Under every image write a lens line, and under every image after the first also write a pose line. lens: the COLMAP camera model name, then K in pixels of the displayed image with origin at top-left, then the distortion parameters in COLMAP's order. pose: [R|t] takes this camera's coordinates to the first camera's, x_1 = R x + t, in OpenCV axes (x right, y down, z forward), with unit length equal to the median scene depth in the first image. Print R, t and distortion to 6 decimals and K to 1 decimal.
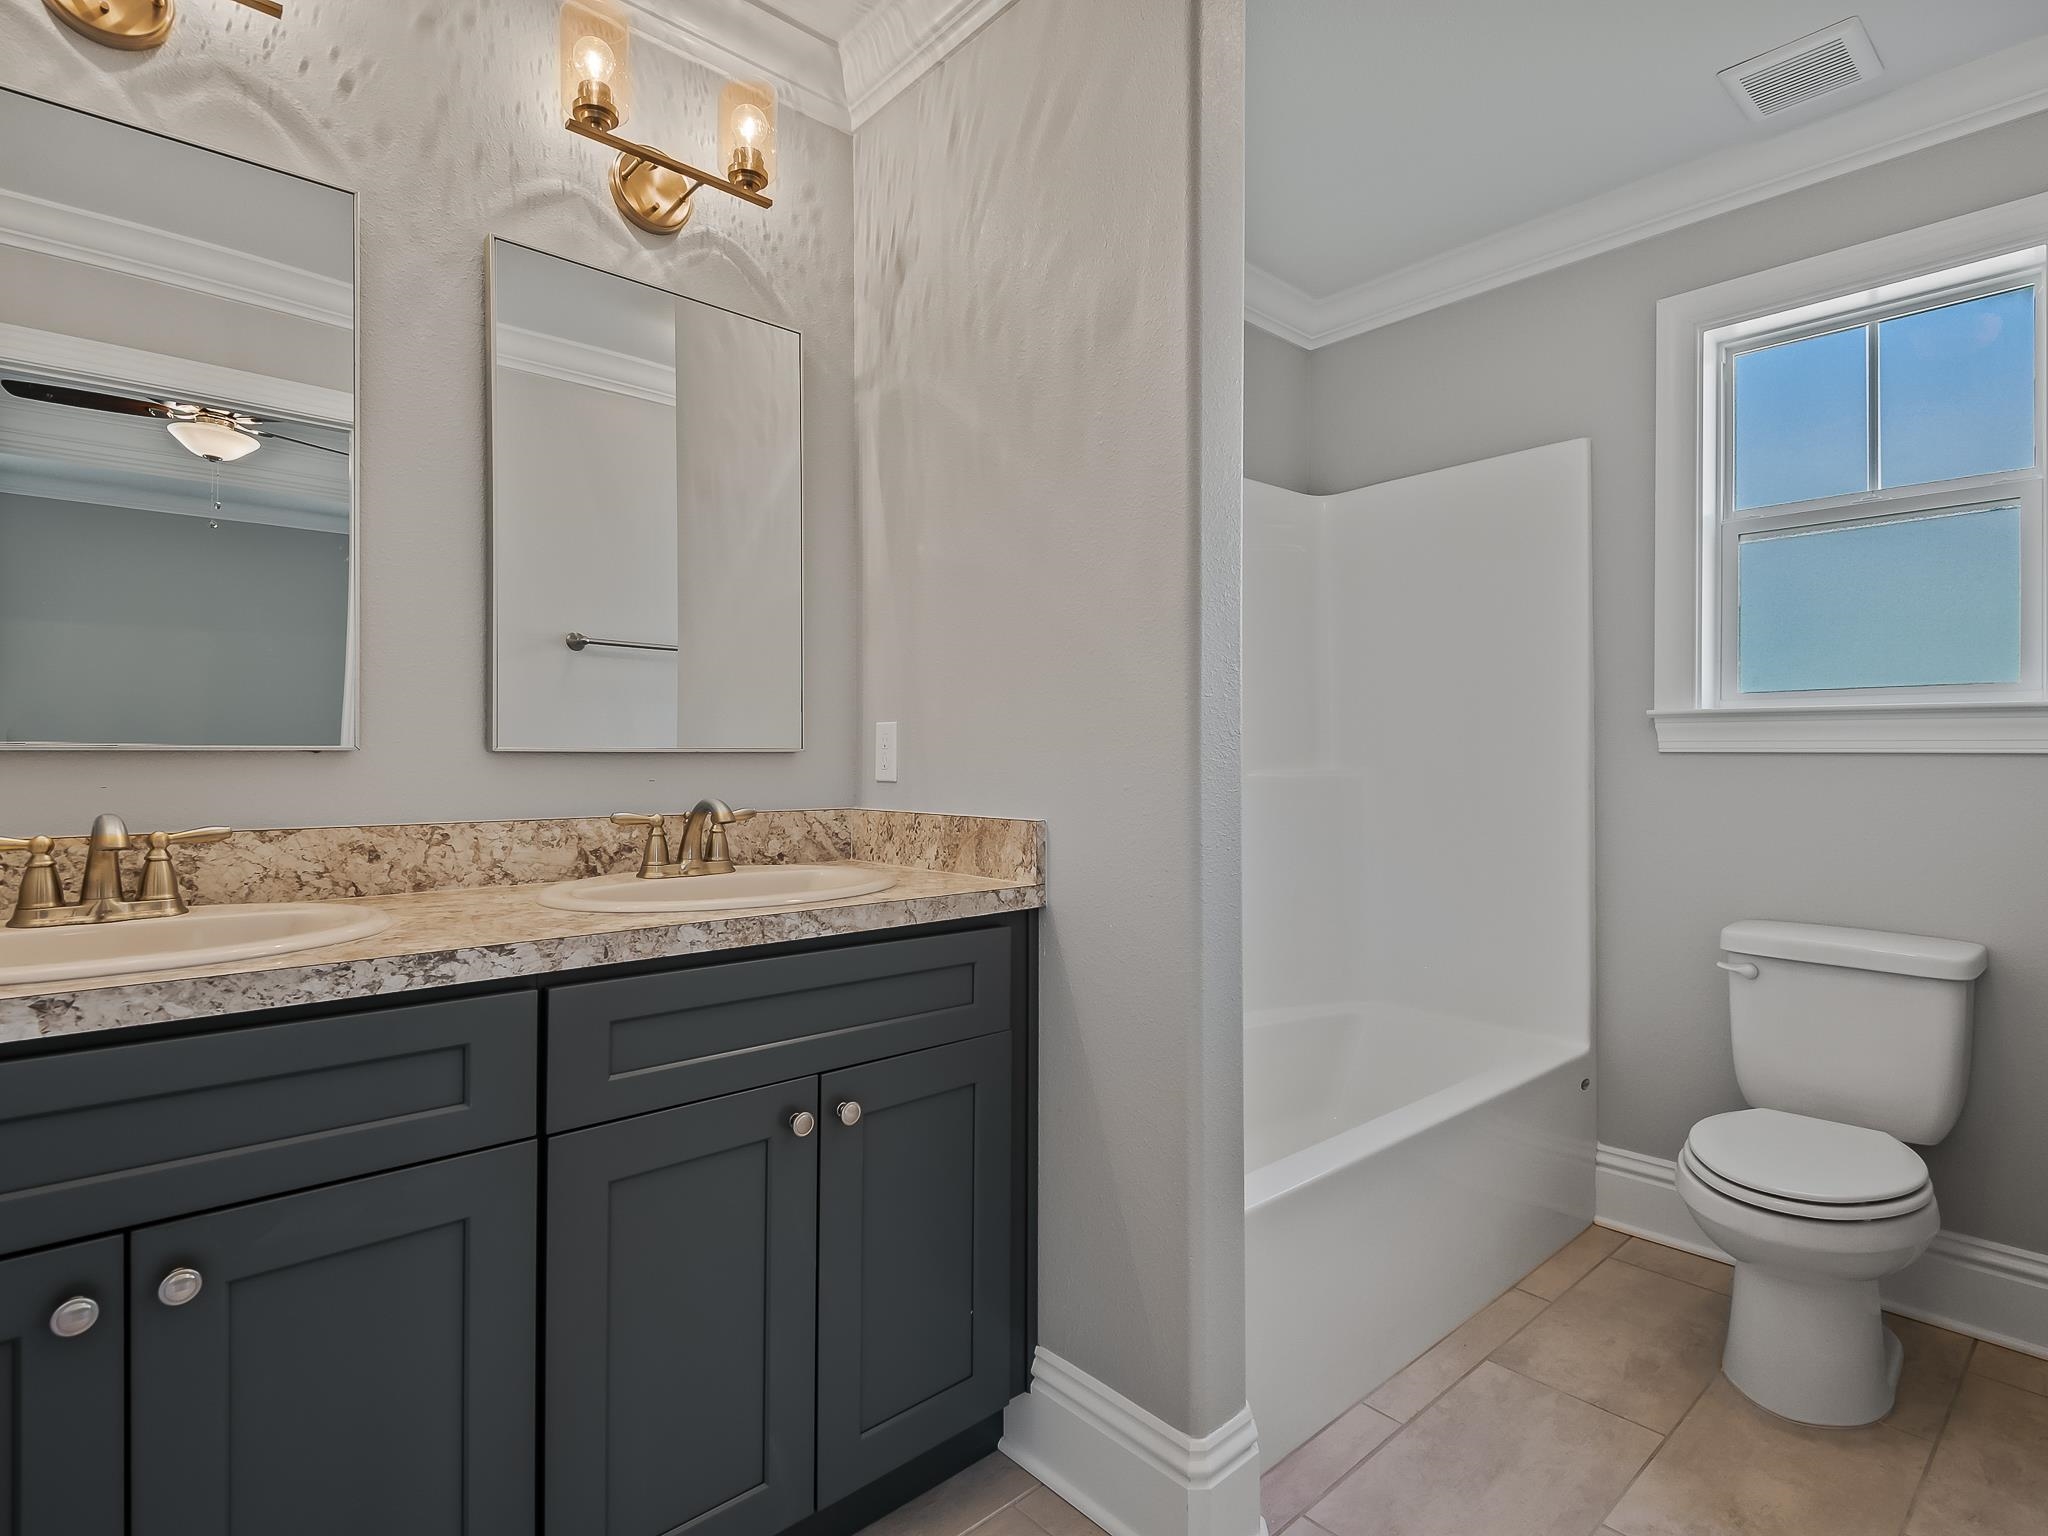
lens RADIAL K [[1041.1, 0, 1096.6], [0, 1041.1, 745.7], [0, 0, 1]] dist [0.048576, -0.034488]
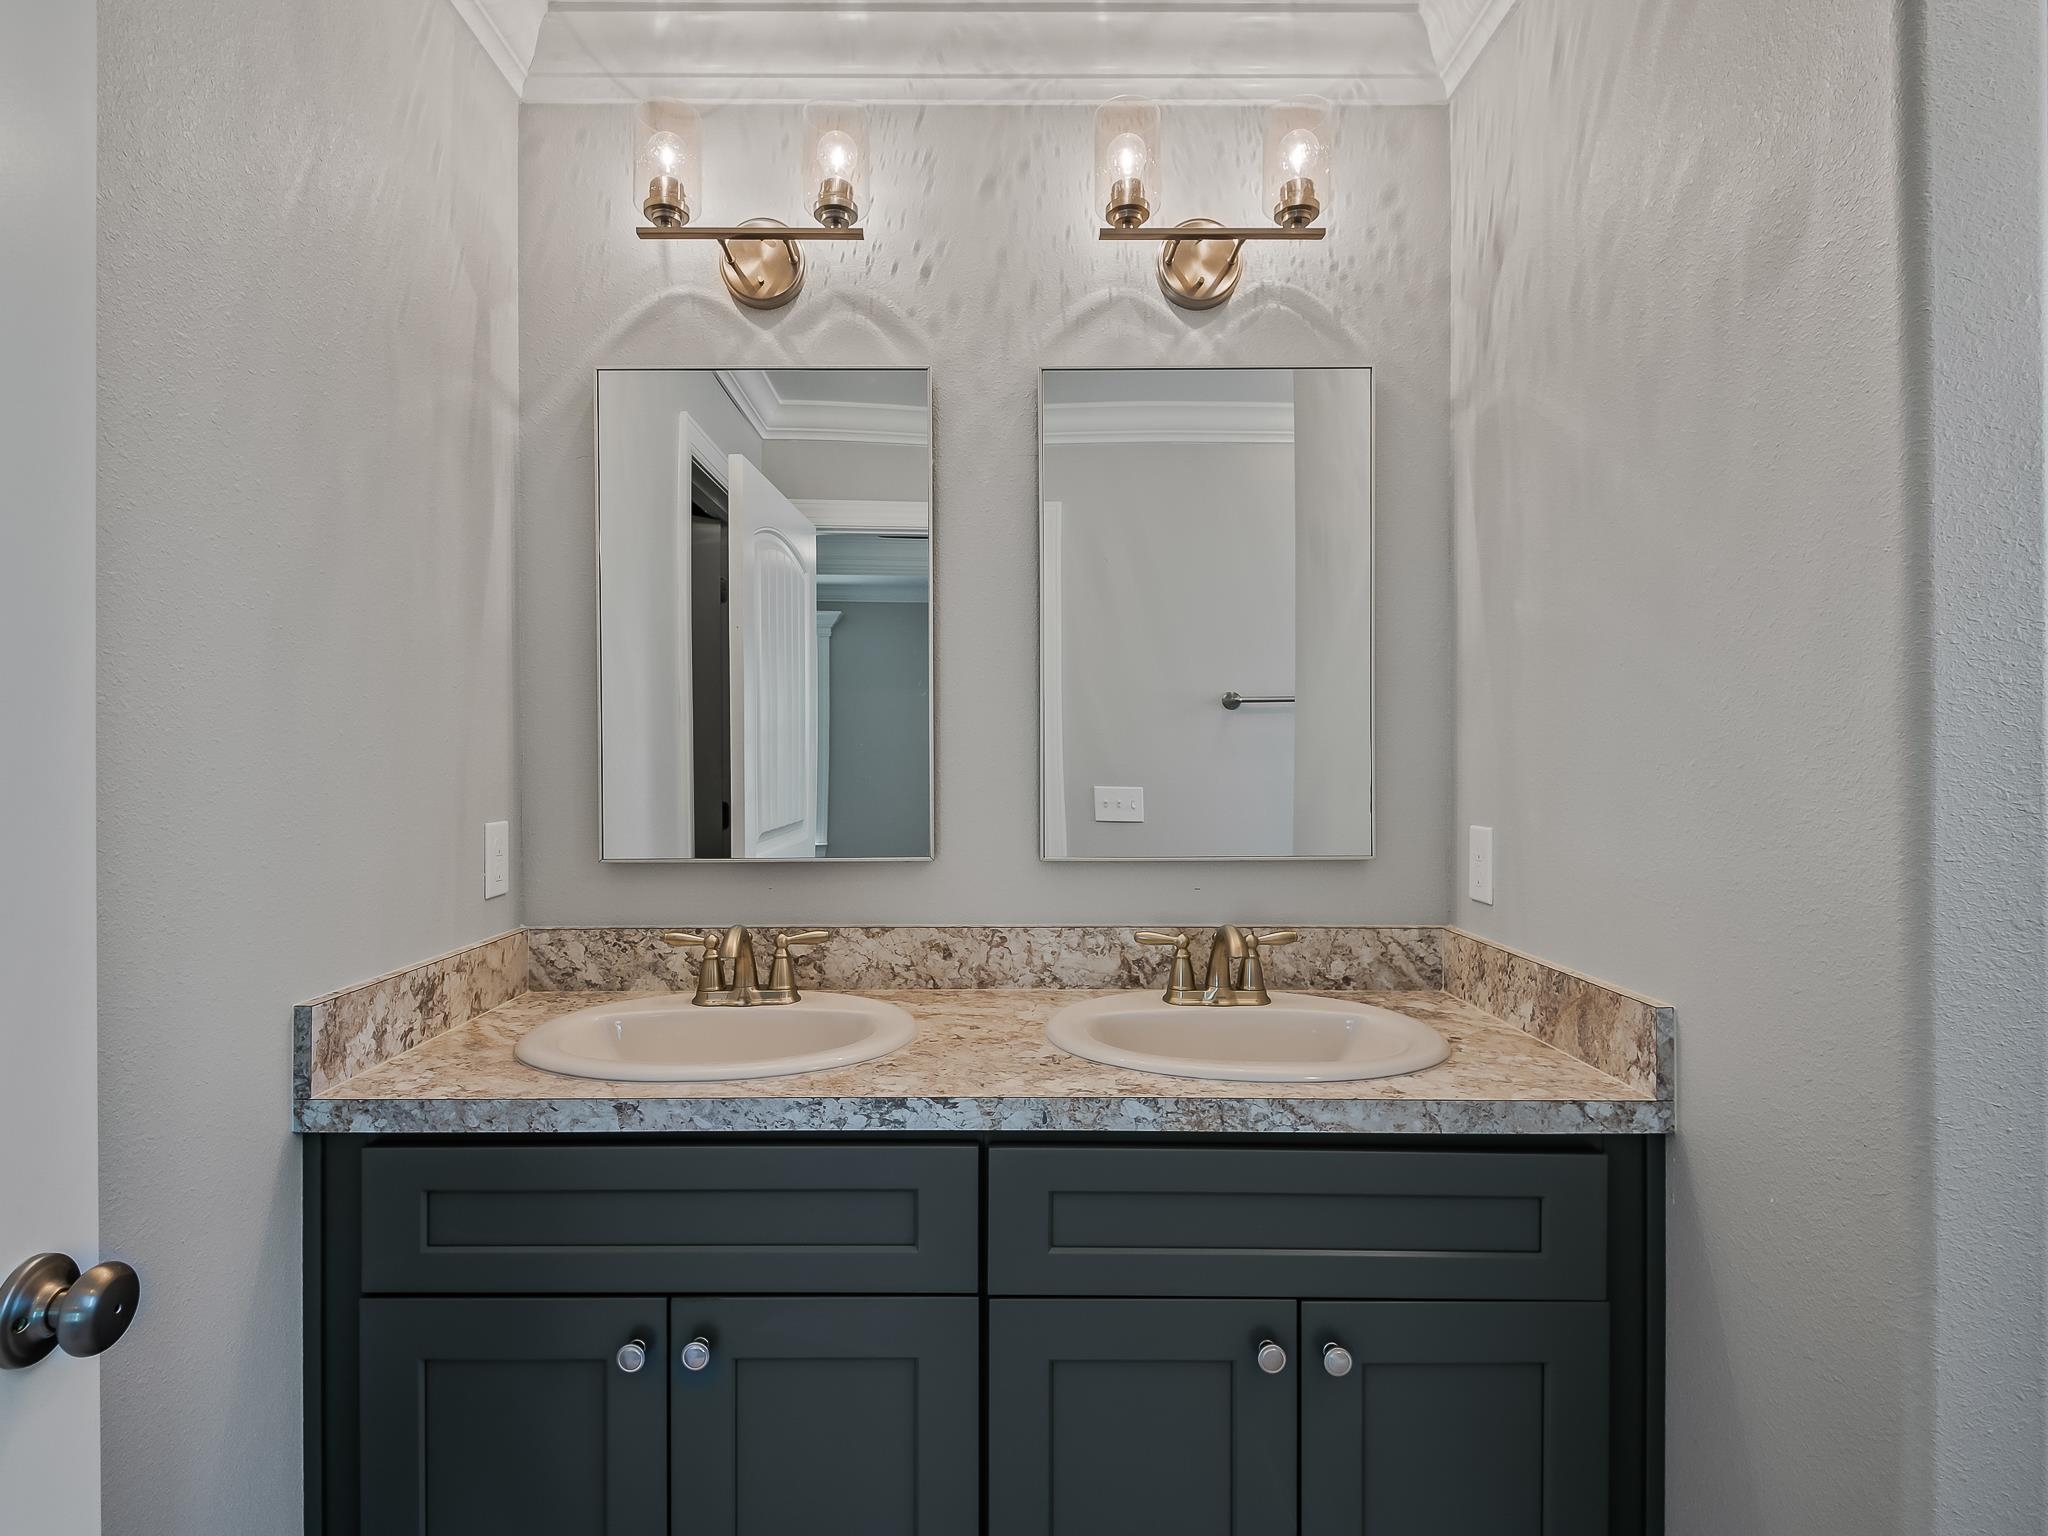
lens RADIAL K [[1088.3, 0, 981.5], [0, 1088.3, 760.0], [0, 0, 1]] dist [0.055562, -0.048747]
pose [[0.718798, 0.003668, -0.695210, 0.134490], [-0.001645, 0.999992, 0.003575, -0.097028], [0.695217, -0.001426, 0.718798, 0.177695]]
